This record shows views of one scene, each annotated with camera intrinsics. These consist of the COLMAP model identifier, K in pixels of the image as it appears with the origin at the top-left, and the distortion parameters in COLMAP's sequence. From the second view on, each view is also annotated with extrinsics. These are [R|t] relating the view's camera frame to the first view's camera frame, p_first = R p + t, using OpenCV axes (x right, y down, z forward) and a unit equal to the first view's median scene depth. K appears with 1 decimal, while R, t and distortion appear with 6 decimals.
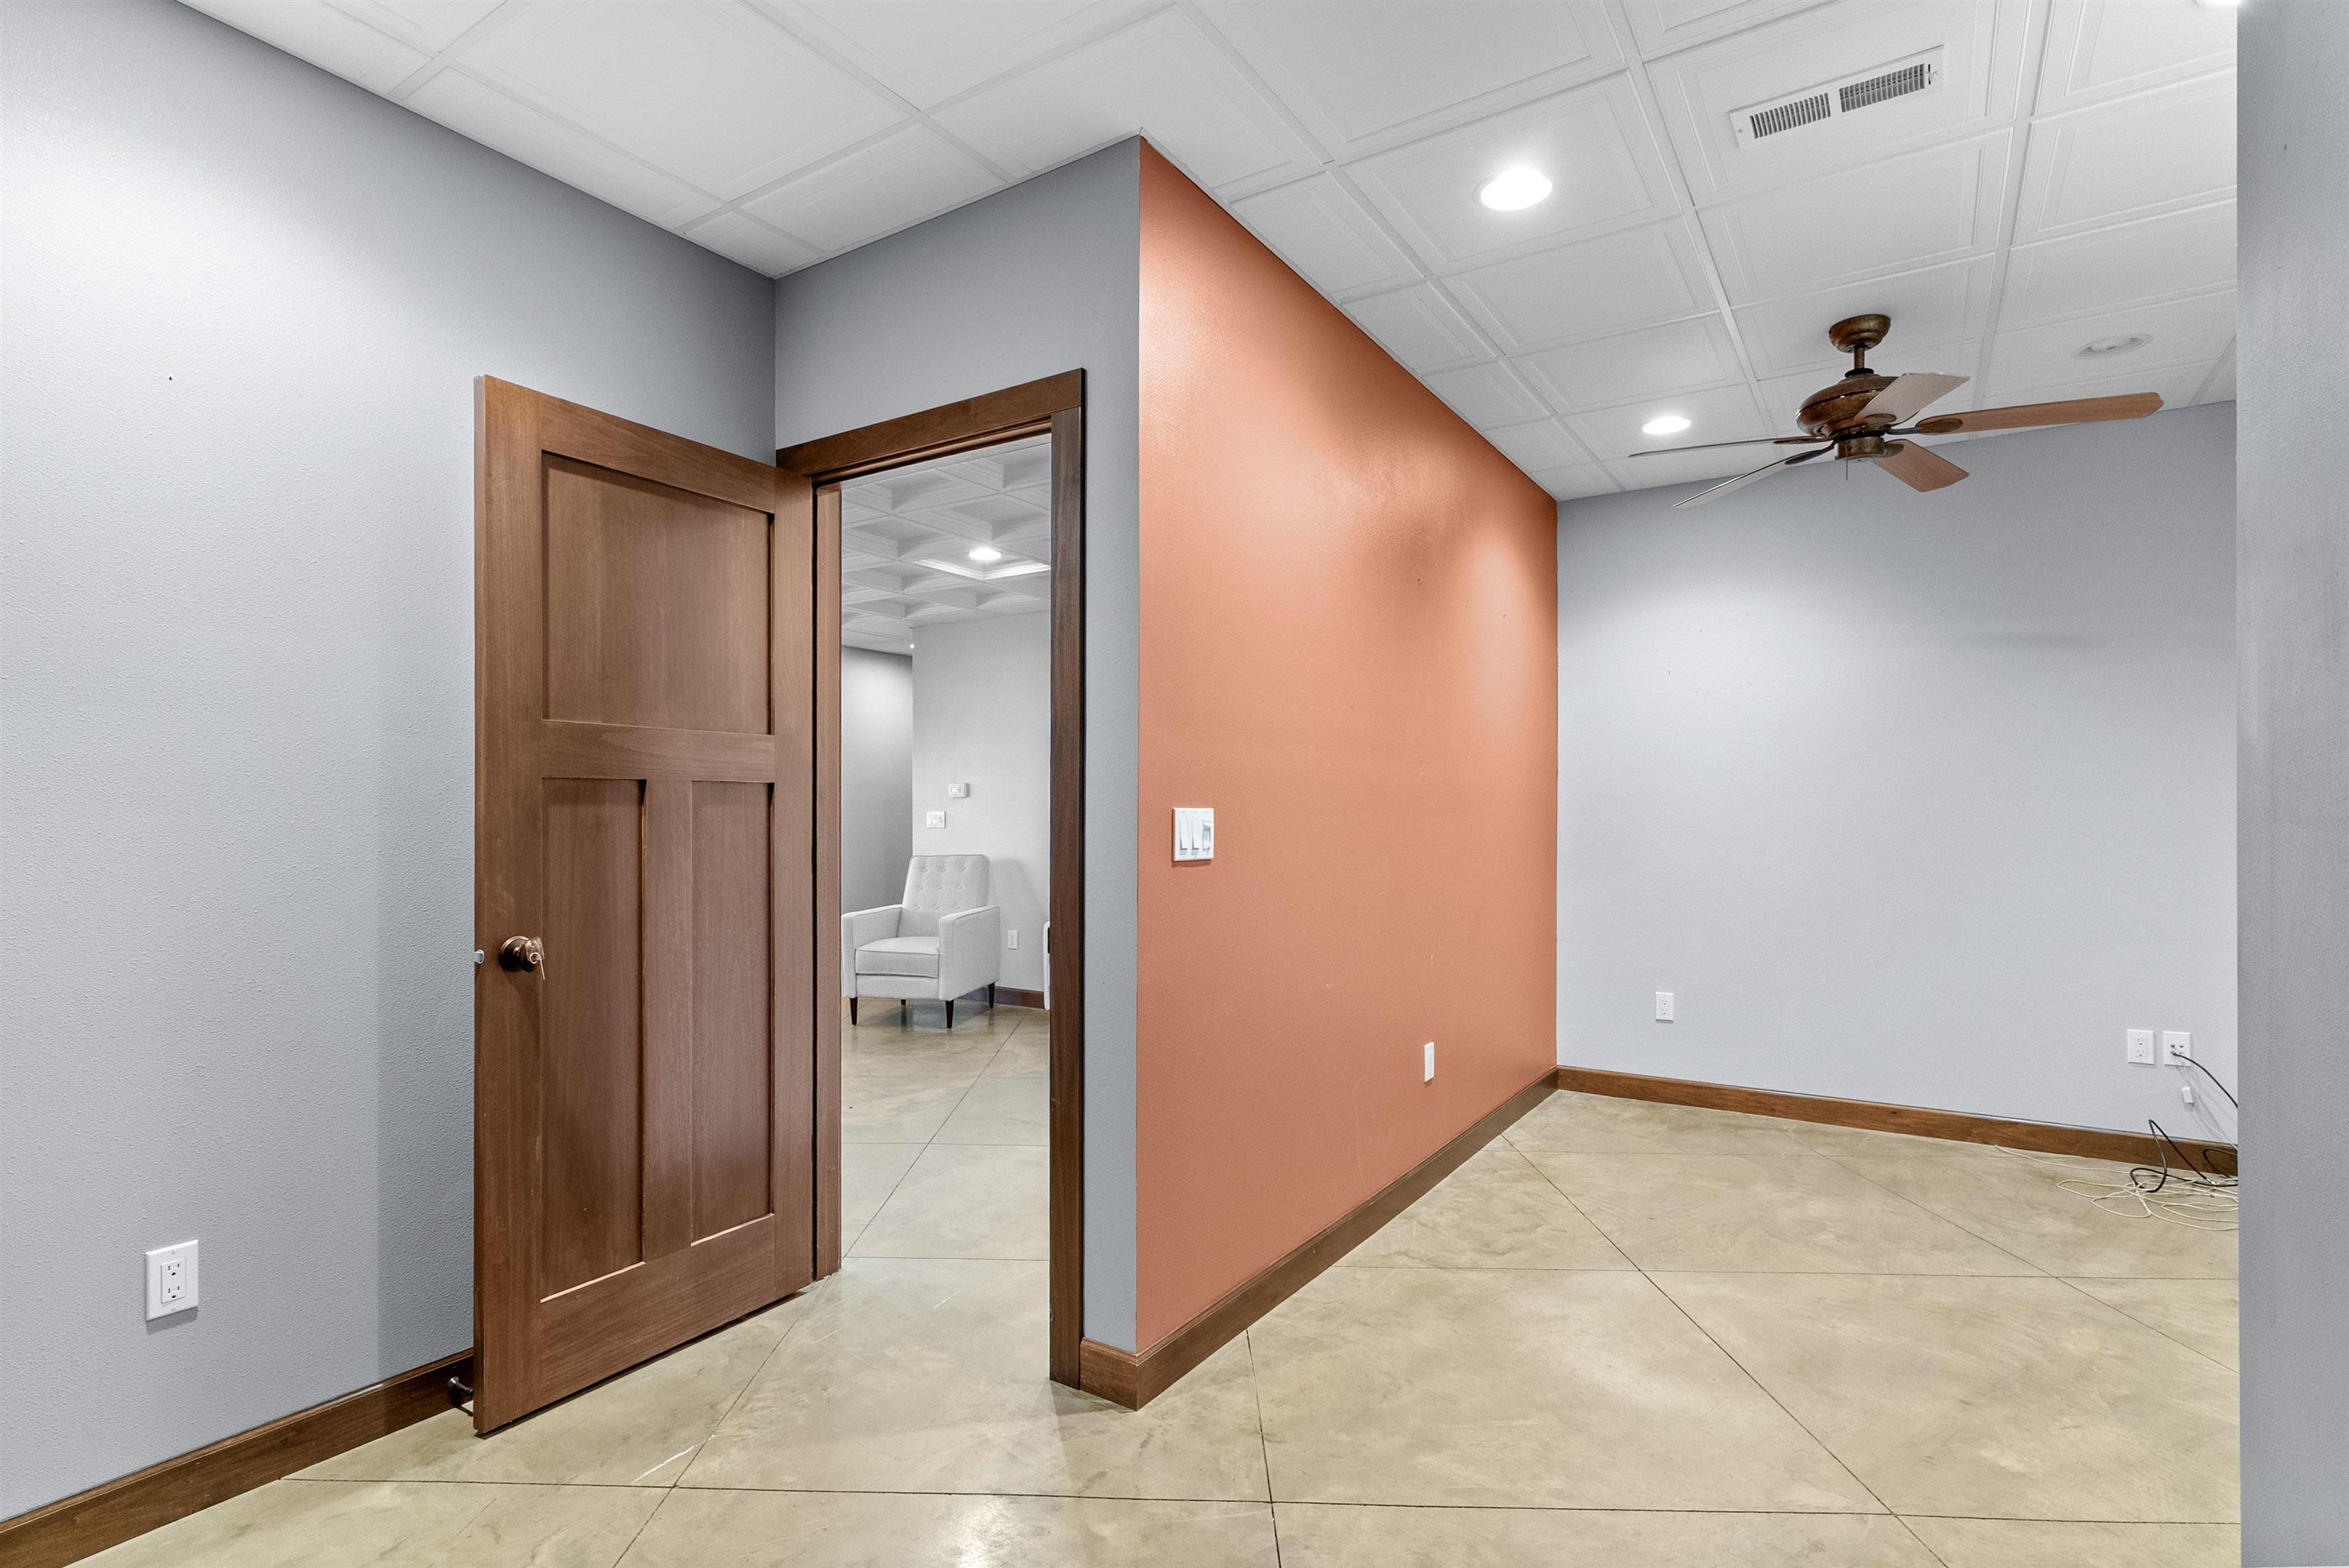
lens RADIAL K [[1129.0, 0, 1172.6], [0, 1129.0, 795.8], [0, 0, 1]] dist [0.004104, -0.002124]
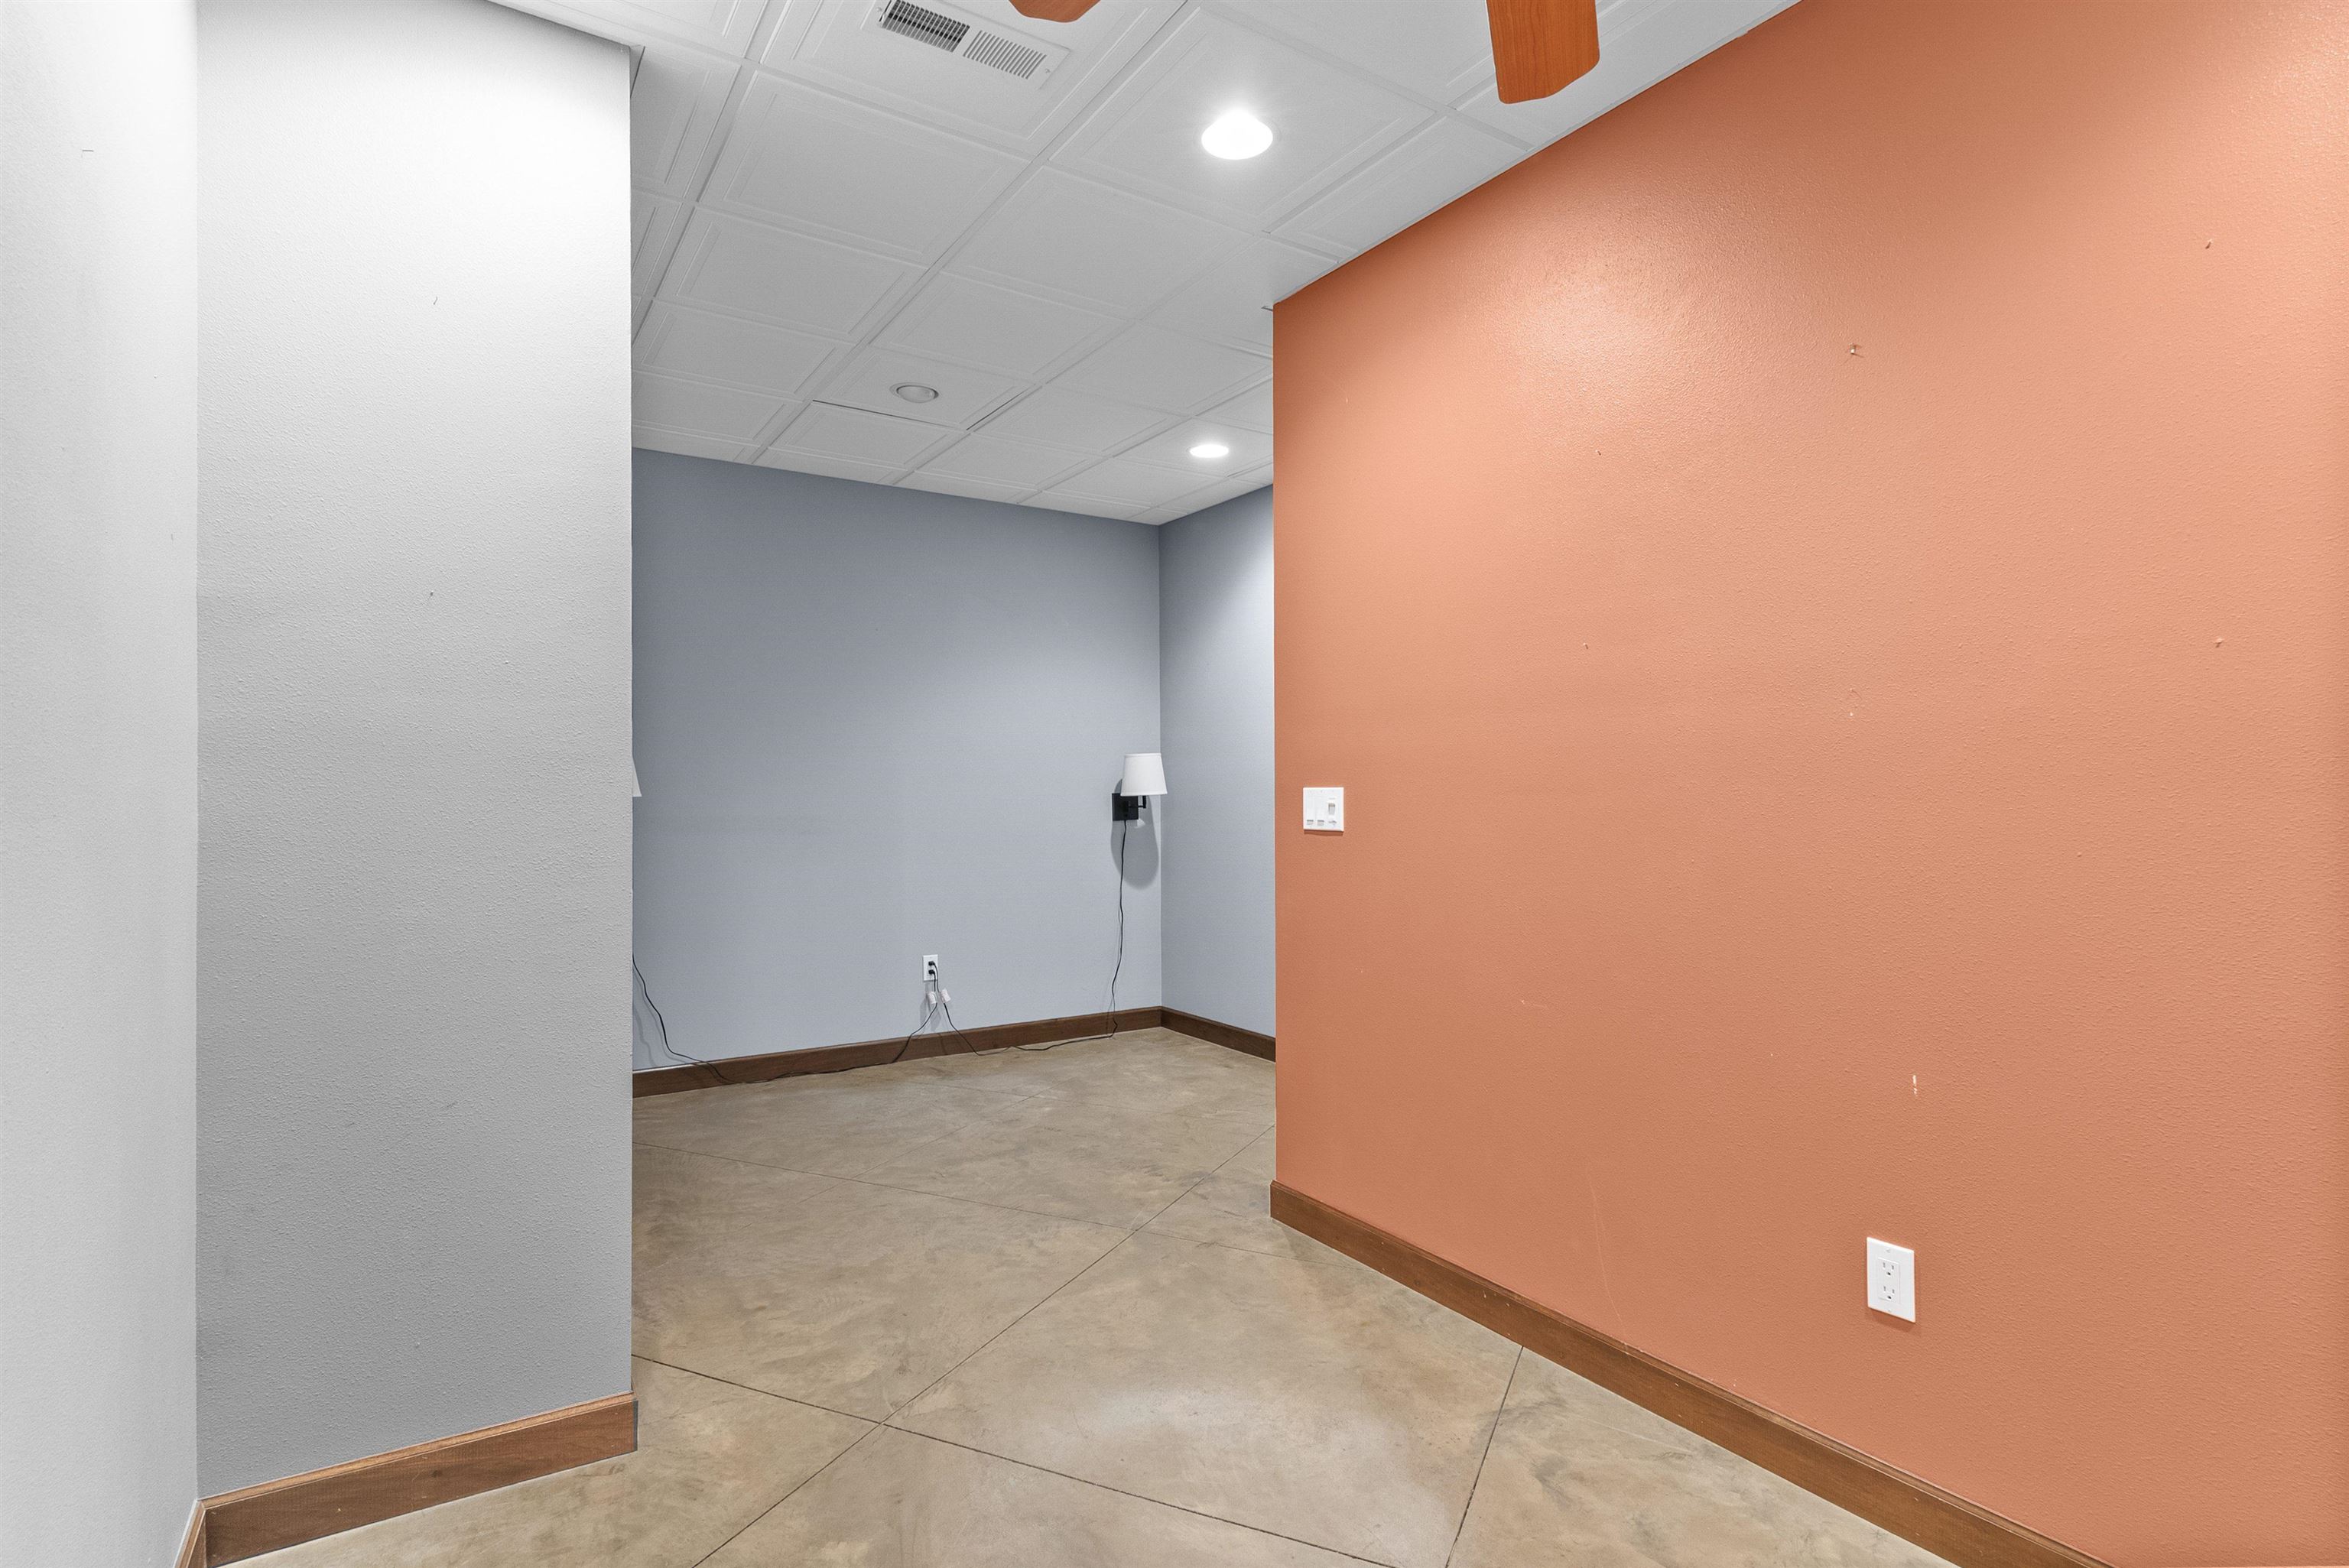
lens RADIAL K [[1129.0, 0, 1171.6], [0, 1129.0, 789.9], [0, 0, 1]] dist [0.004104, -0.002124]
pose [[-0.395569, -0.002862, -0.918432, 1.185773], [0.015991, 0.999822, -0.010004, 0.022576], [0.918297, -0.018644, -0.395453, 1.313851]]
